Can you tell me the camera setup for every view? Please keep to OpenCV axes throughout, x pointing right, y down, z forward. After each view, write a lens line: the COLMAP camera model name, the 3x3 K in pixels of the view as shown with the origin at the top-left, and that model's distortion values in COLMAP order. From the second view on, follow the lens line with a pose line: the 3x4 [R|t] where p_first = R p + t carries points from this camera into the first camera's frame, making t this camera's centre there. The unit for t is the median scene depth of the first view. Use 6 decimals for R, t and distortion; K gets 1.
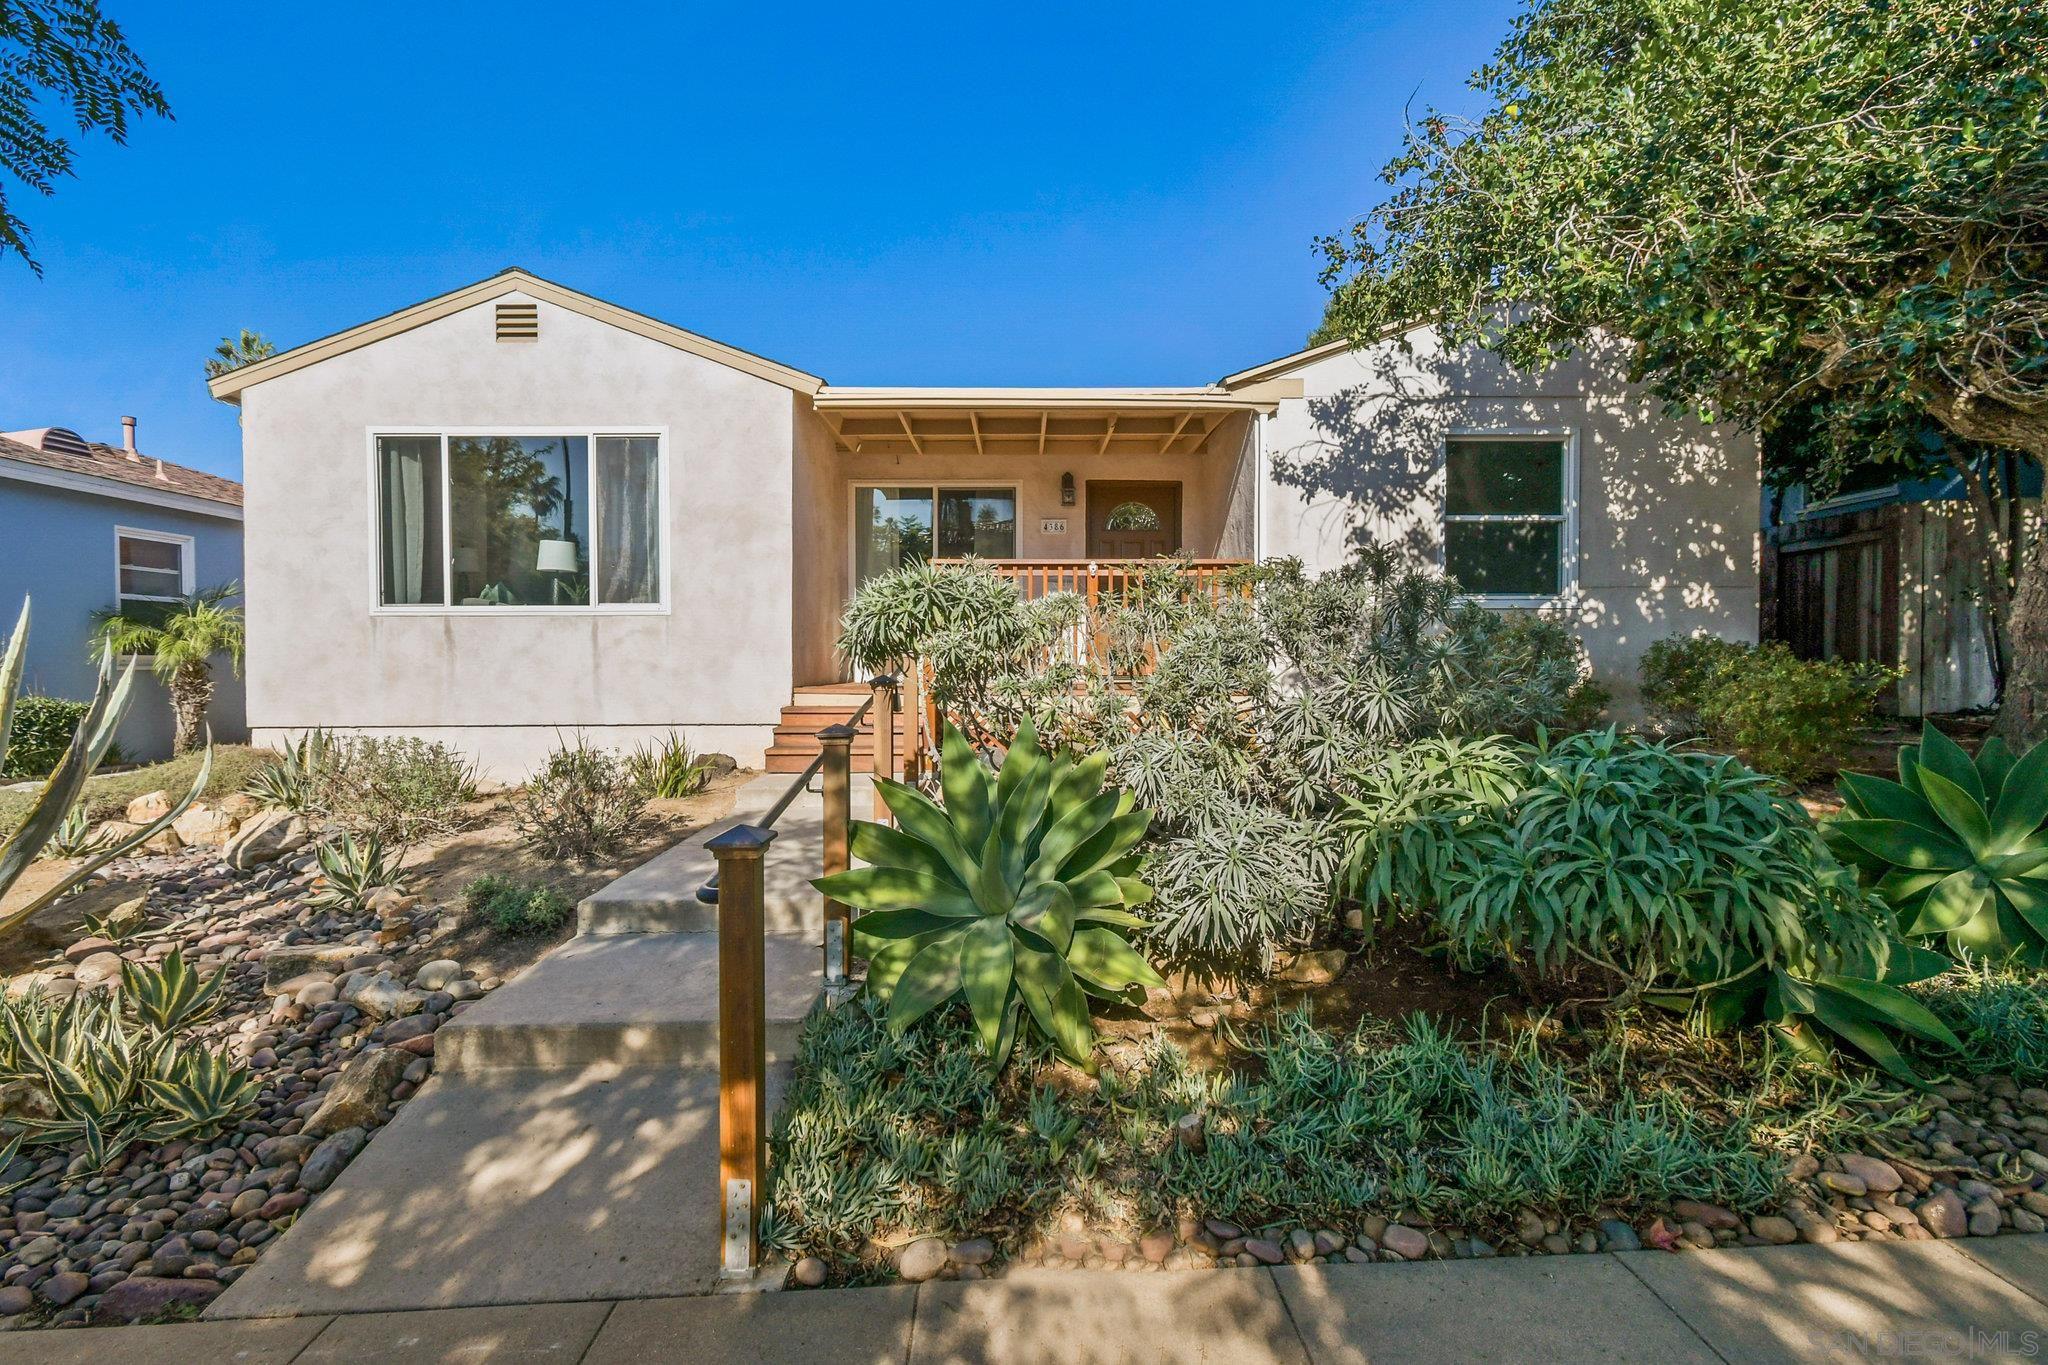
lens RADIAL K [[967.2, 0, 1027.2], [0, 967.2, 678.6], [0, 0, 1]] dist [0.001137, -0.000016]
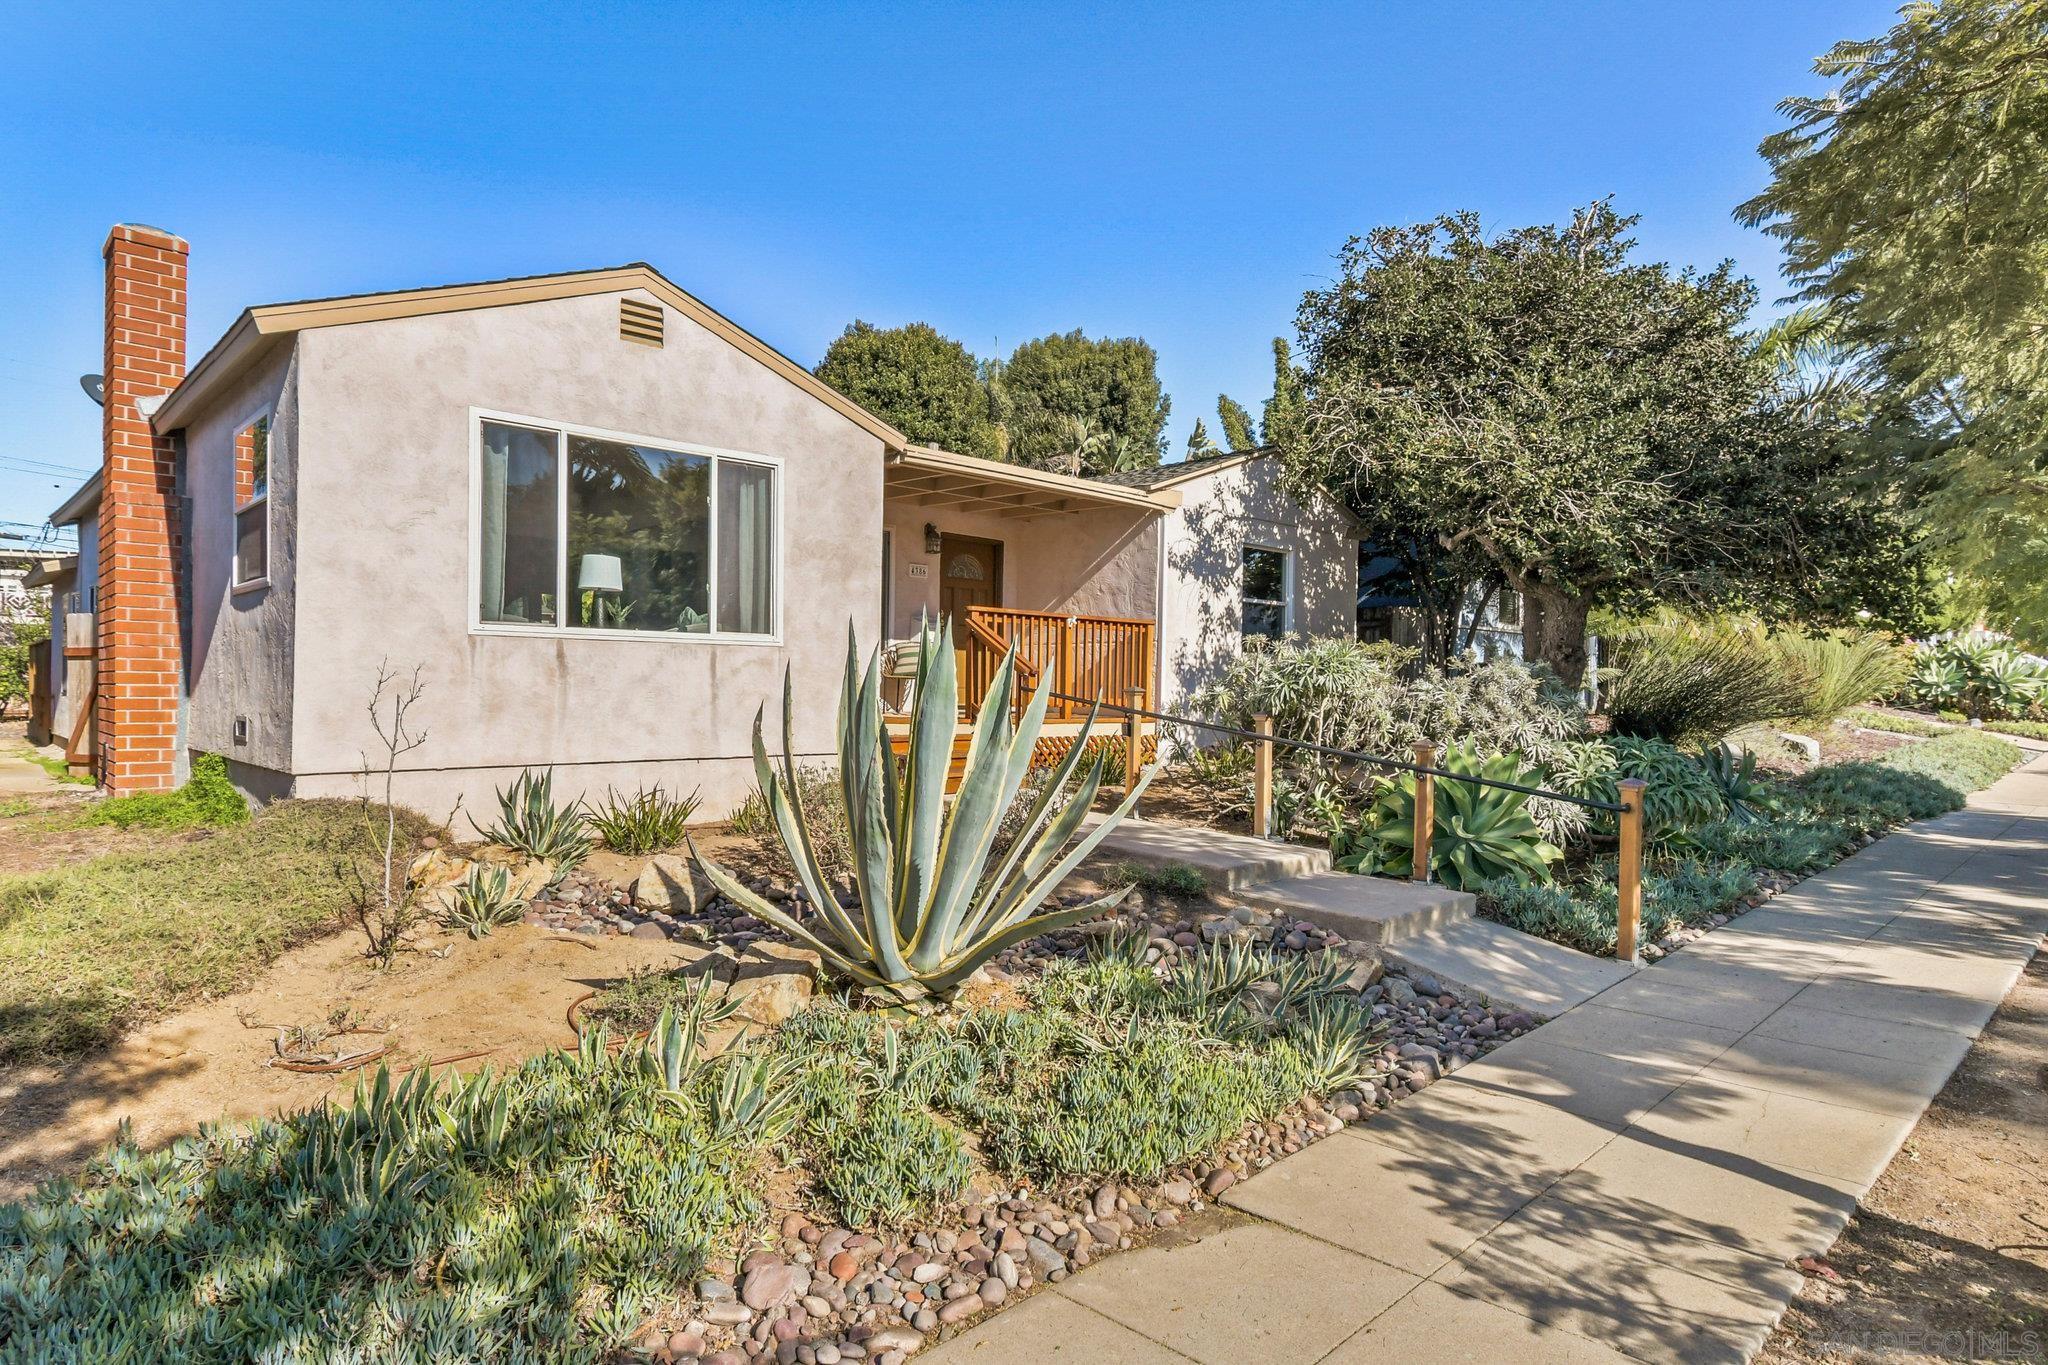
lens RADIAL K [[1148.3, 0, 1023.8], [0, 1148.3, 691.9], [0, 0, 1]] dist [-0.001580, -0.000035]
pose [[0.736221, 0.011815, 0.676638, -0.989363], [-0.004995, 0.999915, -0.012025, -0.005857], [-0.676723, 0.005473, 0.736217, -0.045768]]
